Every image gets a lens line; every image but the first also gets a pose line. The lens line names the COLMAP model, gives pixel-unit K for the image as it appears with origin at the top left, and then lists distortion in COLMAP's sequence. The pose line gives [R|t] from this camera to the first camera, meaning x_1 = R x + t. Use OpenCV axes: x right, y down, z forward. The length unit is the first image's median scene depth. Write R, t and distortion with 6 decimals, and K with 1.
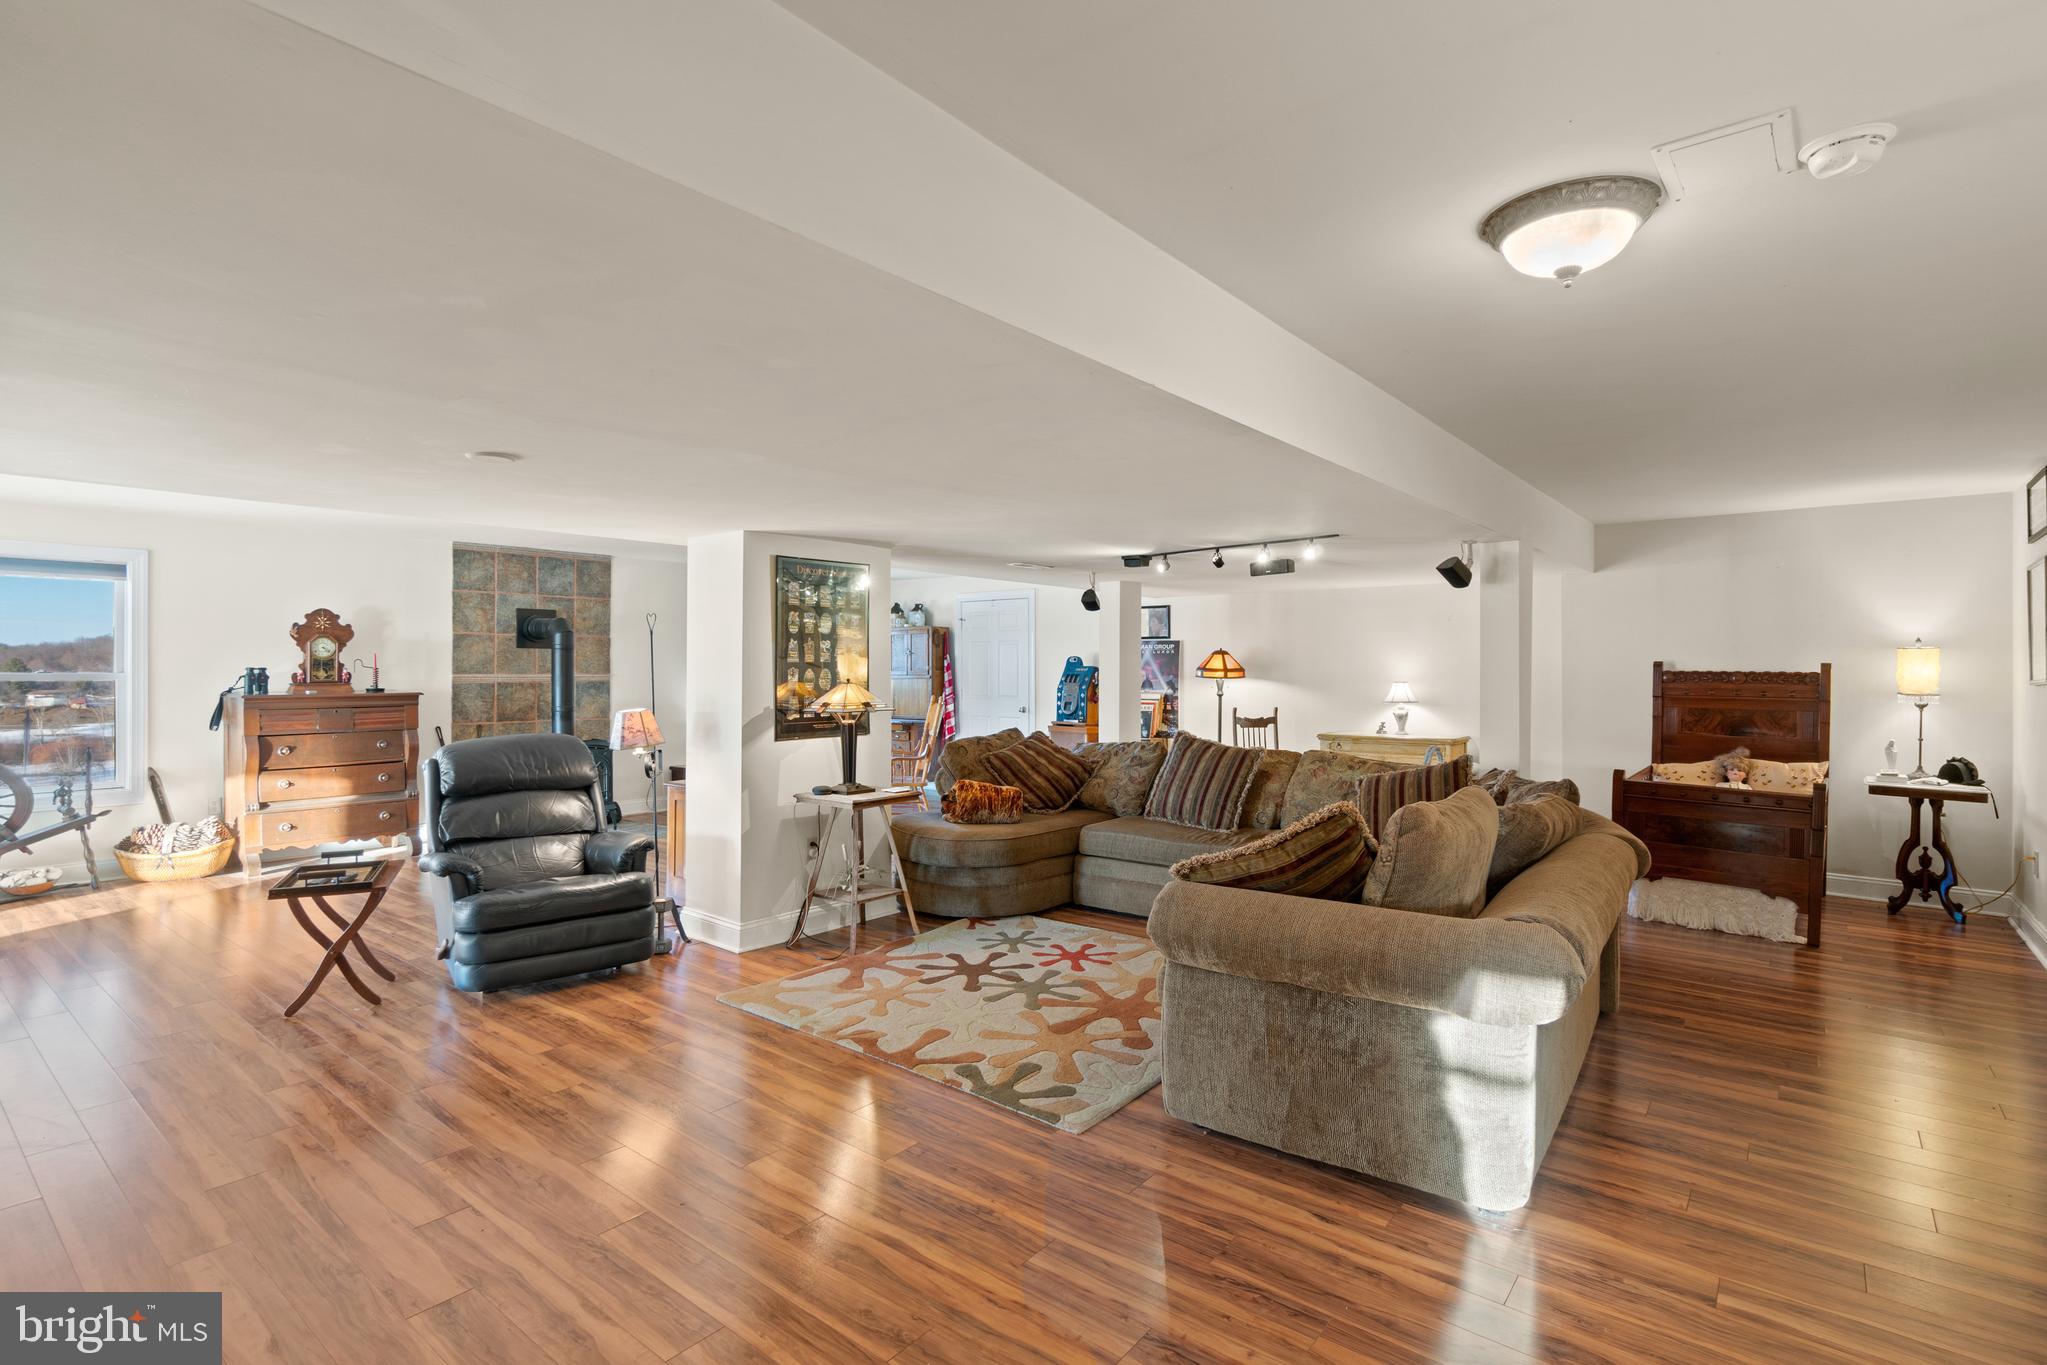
lens RADIAL K [[1004.3, 0, 1012.1], [0, 1004.3, 679.3], [0, 0, 1]] dist [-0.003479, -0.000246]
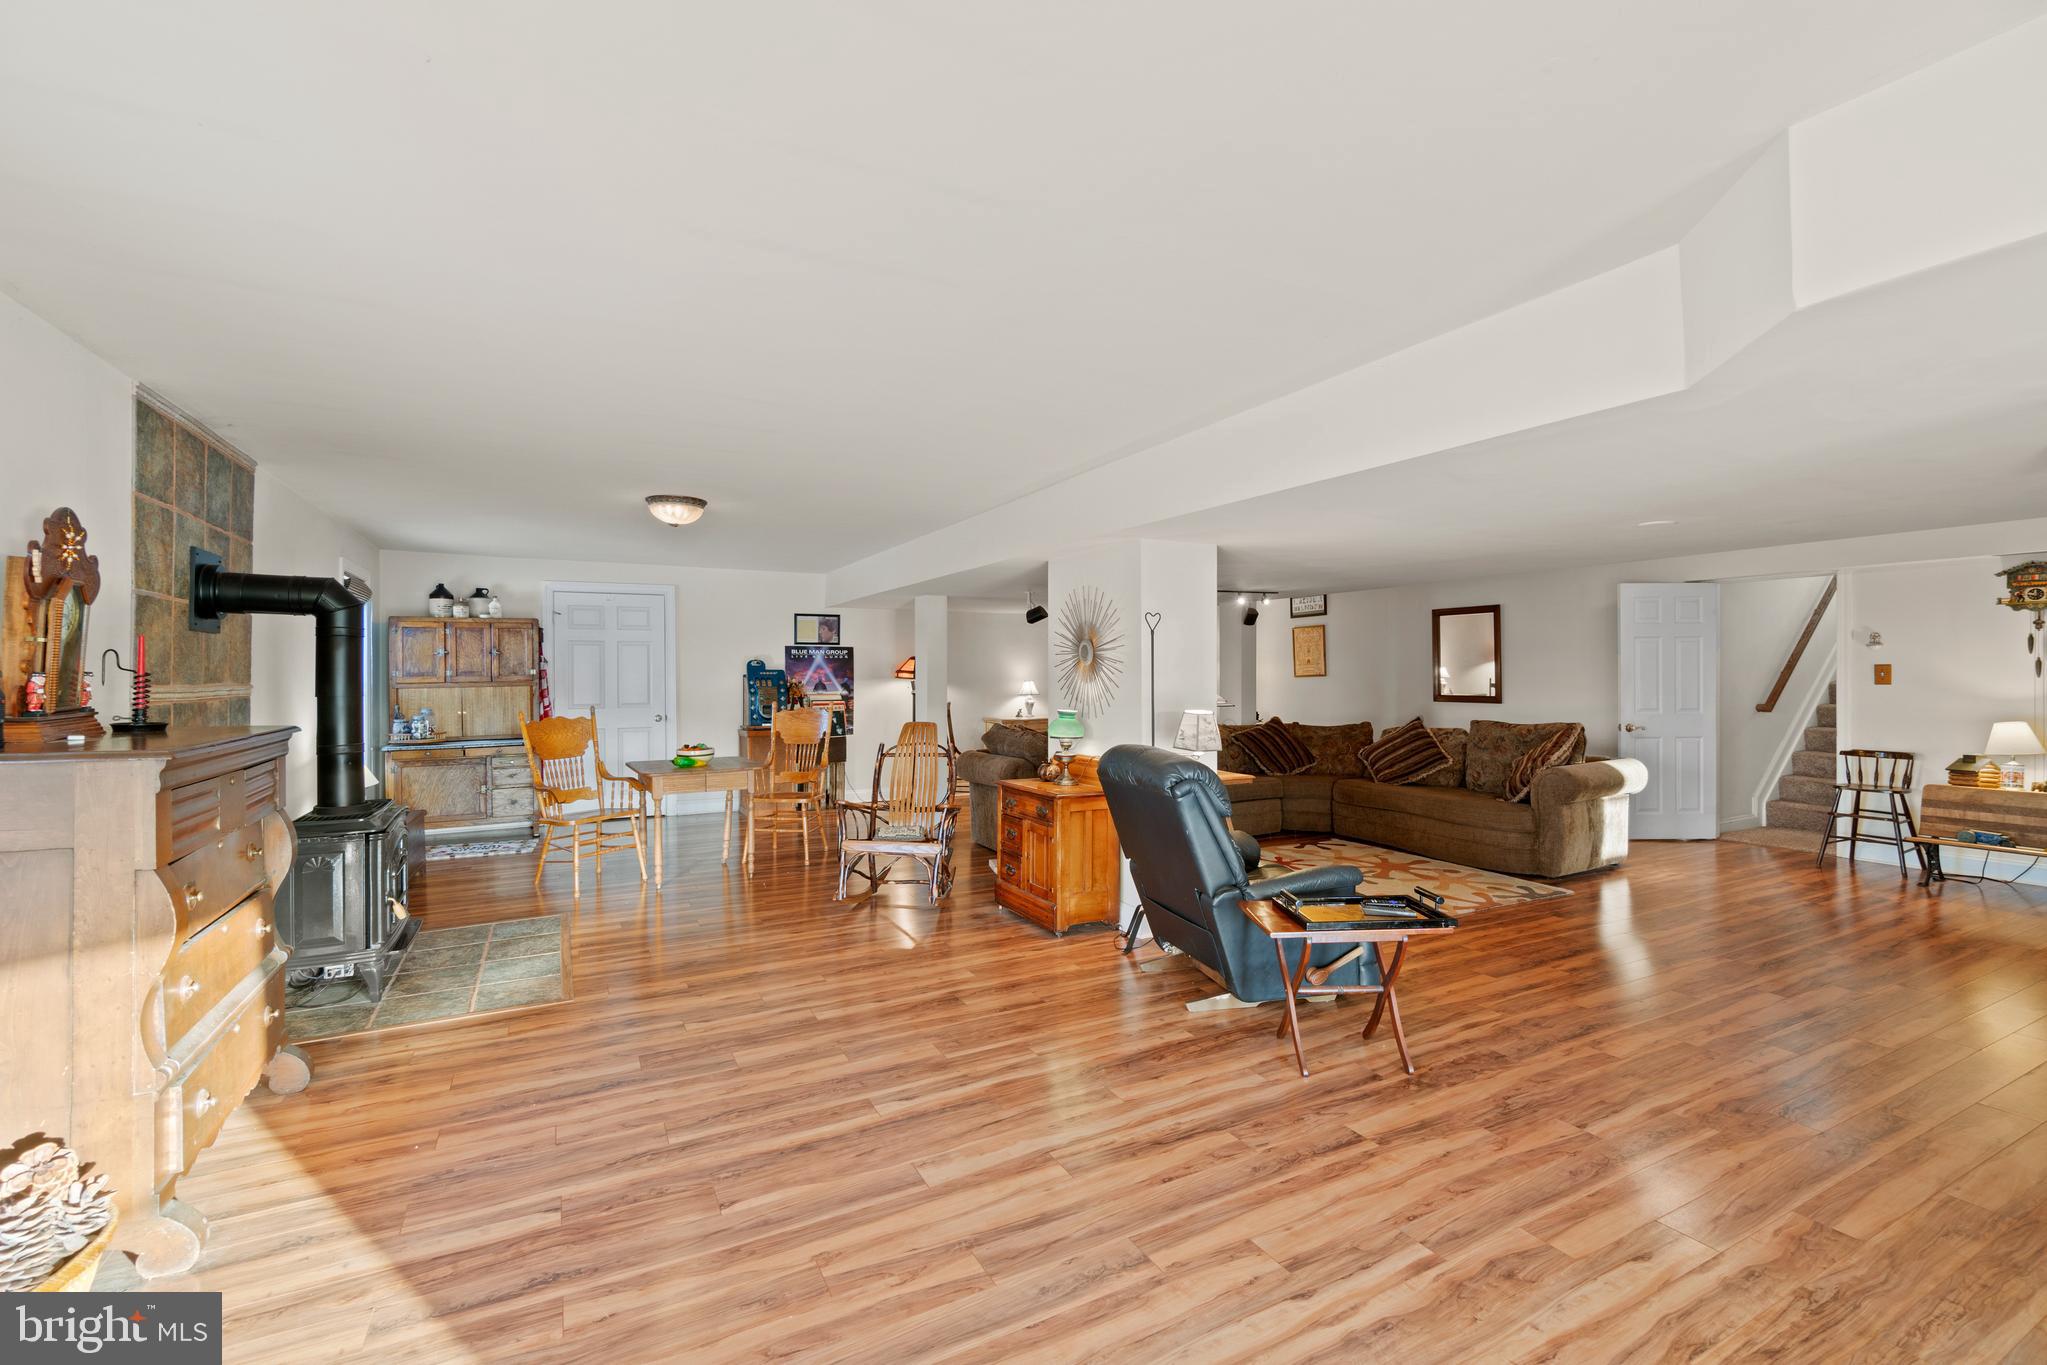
lens RADIAL K [[890.0, 0, 1016.7], [0, 890.0, 675.4], [0, 0, 1]] dist [0.000313, 0.000141]
pose [[0.379921, -0.005030, 0.925005, -0.692254], [0.013787, 0.999905, -0.000225, -0.003893], [-0.924916, 0.012838, 0.379955, 0.454422]]
